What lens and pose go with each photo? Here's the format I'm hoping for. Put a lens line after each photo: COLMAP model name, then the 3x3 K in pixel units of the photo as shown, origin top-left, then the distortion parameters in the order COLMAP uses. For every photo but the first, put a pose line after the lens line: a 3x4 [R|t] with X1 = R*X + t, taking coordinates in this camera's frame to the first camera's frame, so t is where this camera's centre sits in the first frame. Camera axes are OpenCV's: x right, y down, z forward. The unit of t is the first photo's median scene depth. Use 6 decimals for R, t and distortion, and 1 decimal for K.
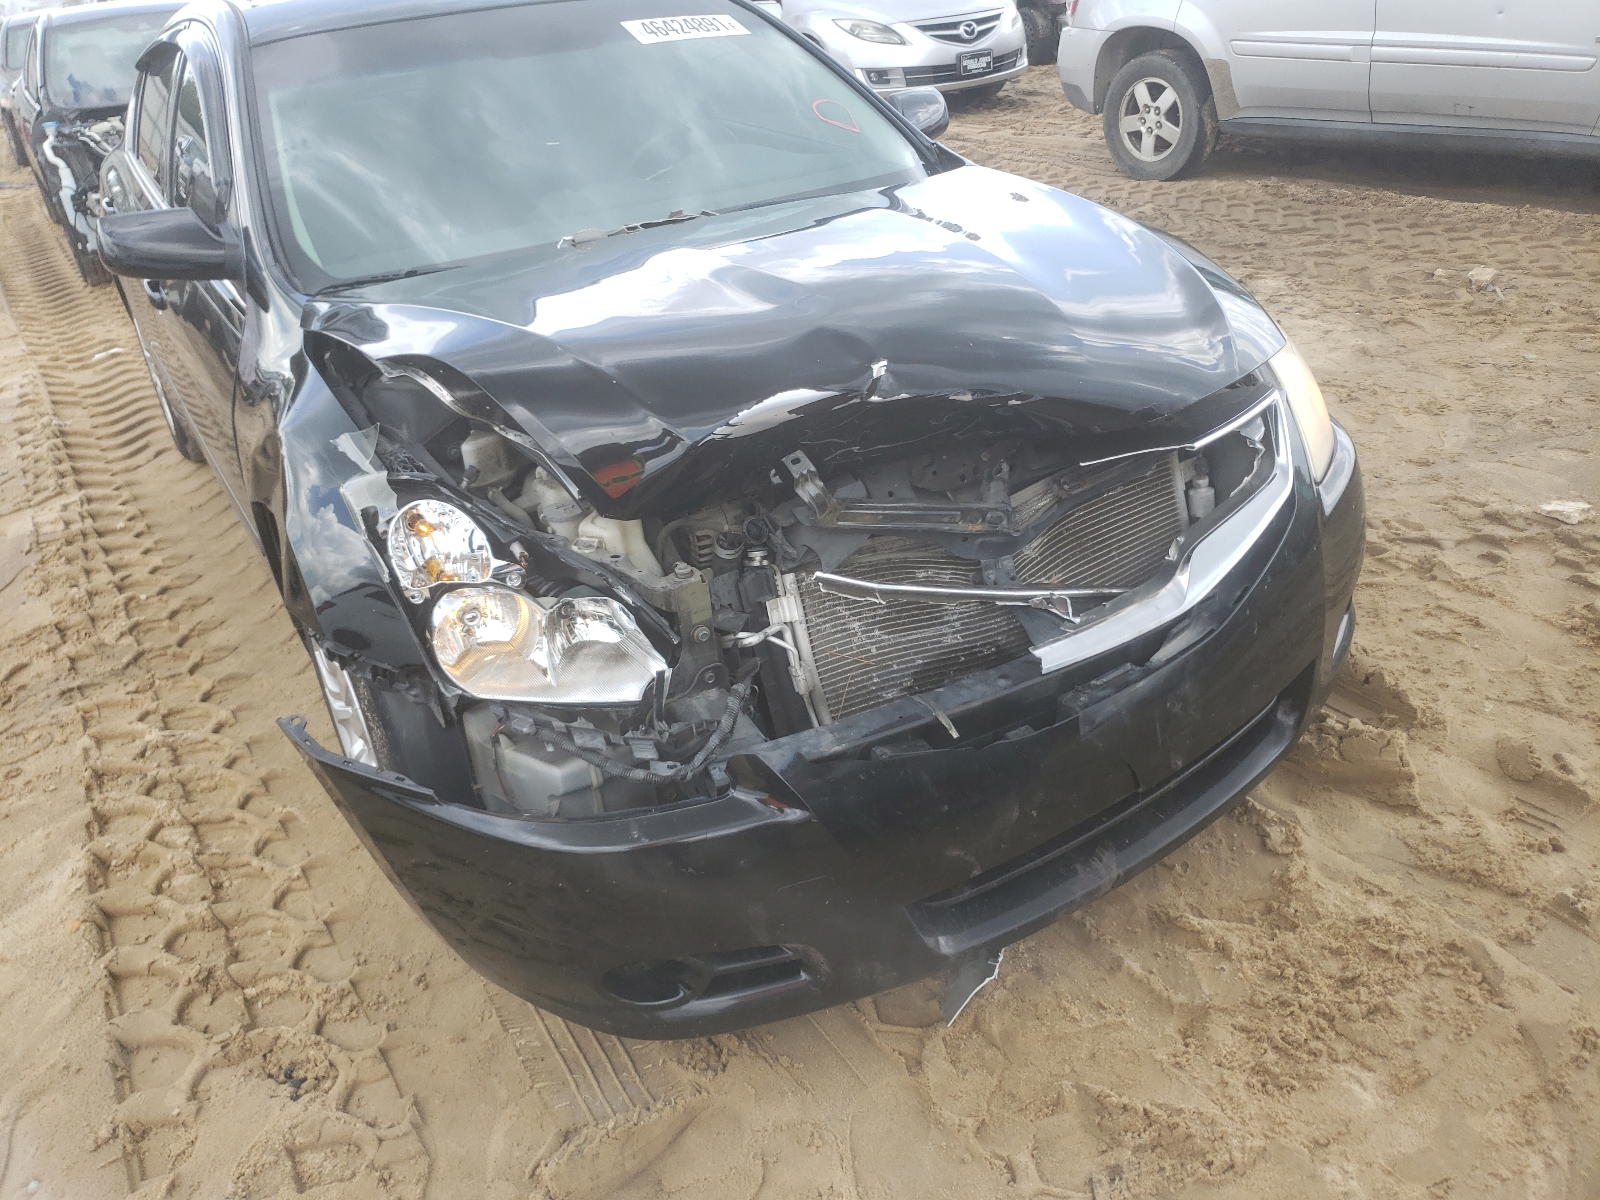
lens RADIAL K [[1193.5, 0, 800.0], [0, 1193.5, 600.0], [0, 0, 1]] dist [0.007821, 0.004576]
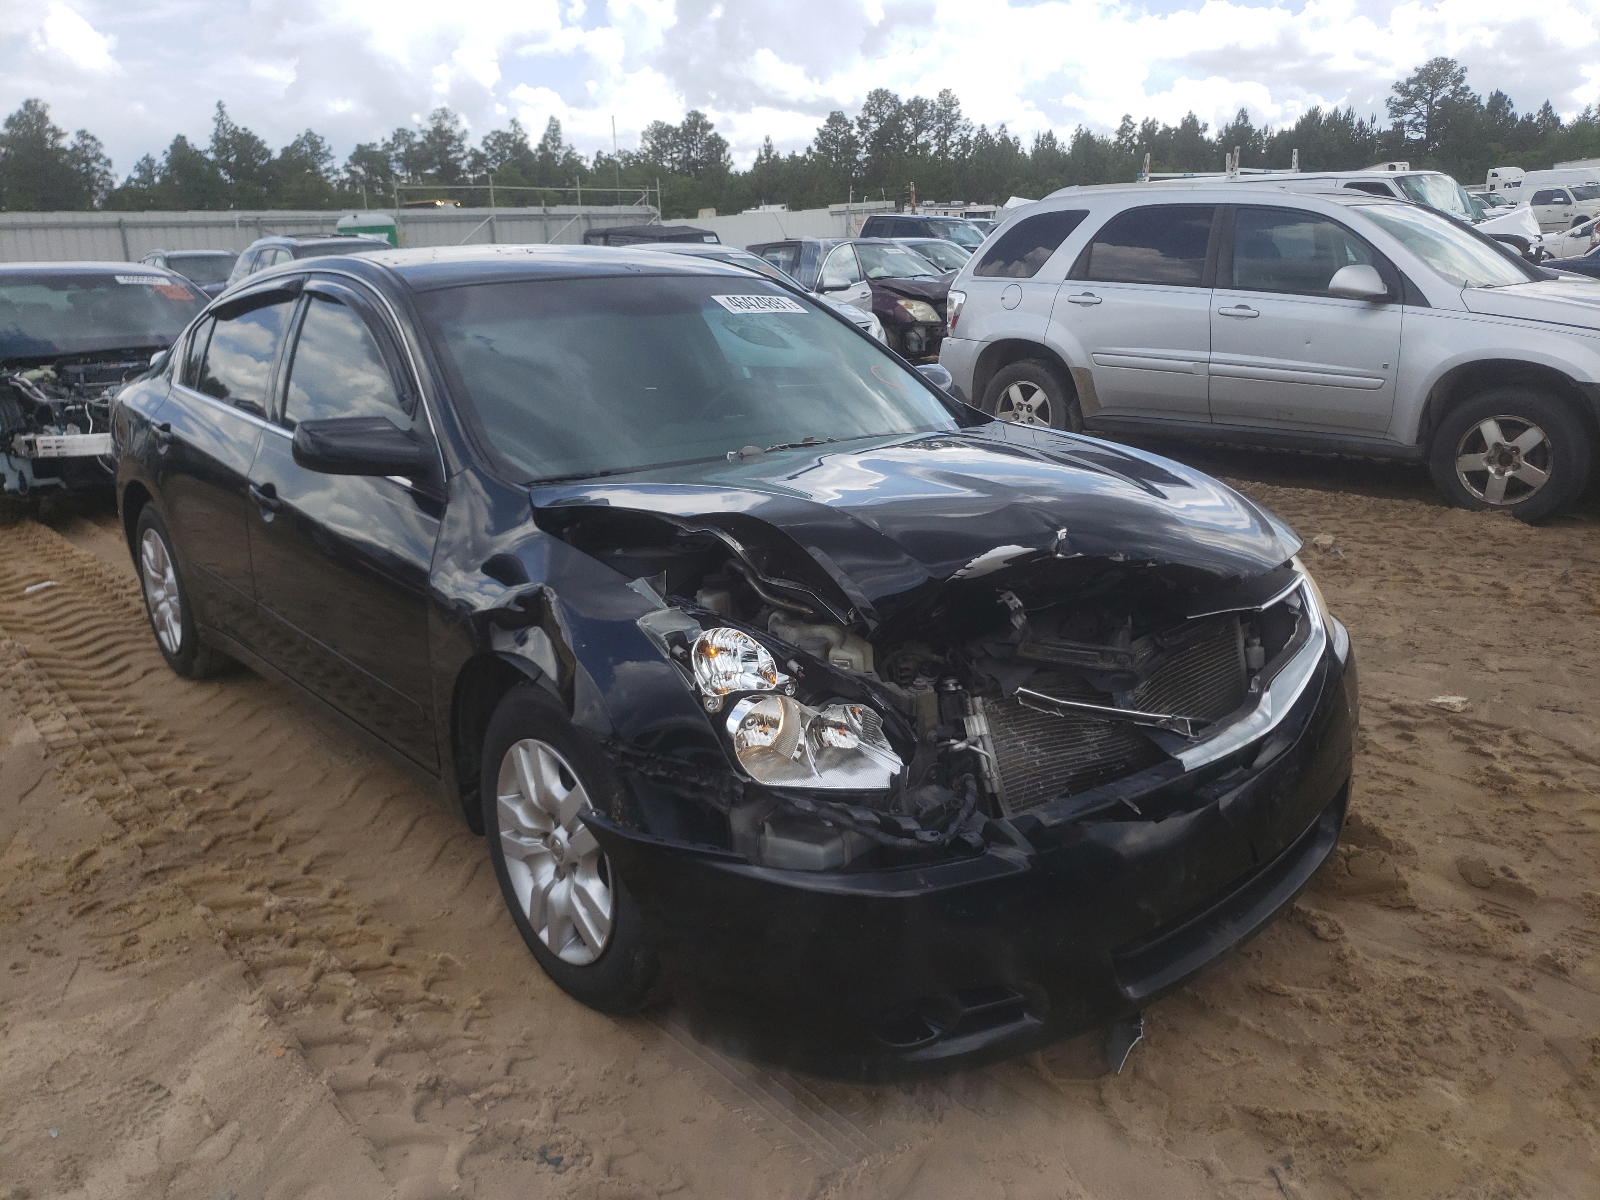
lens RADIAL K [[1216.8, 0, 802.6], [0, 1216.8, 666.6], [0, 0, 1]] dist [0.007200, 0.004518]
pose [[0.984453, 0.010693, 0.175325, -0.384644], [0.022233, 0.982531, -0.184767, 0.164583], [-0.174238, 0.185793, 0.967017, -0.192969]]
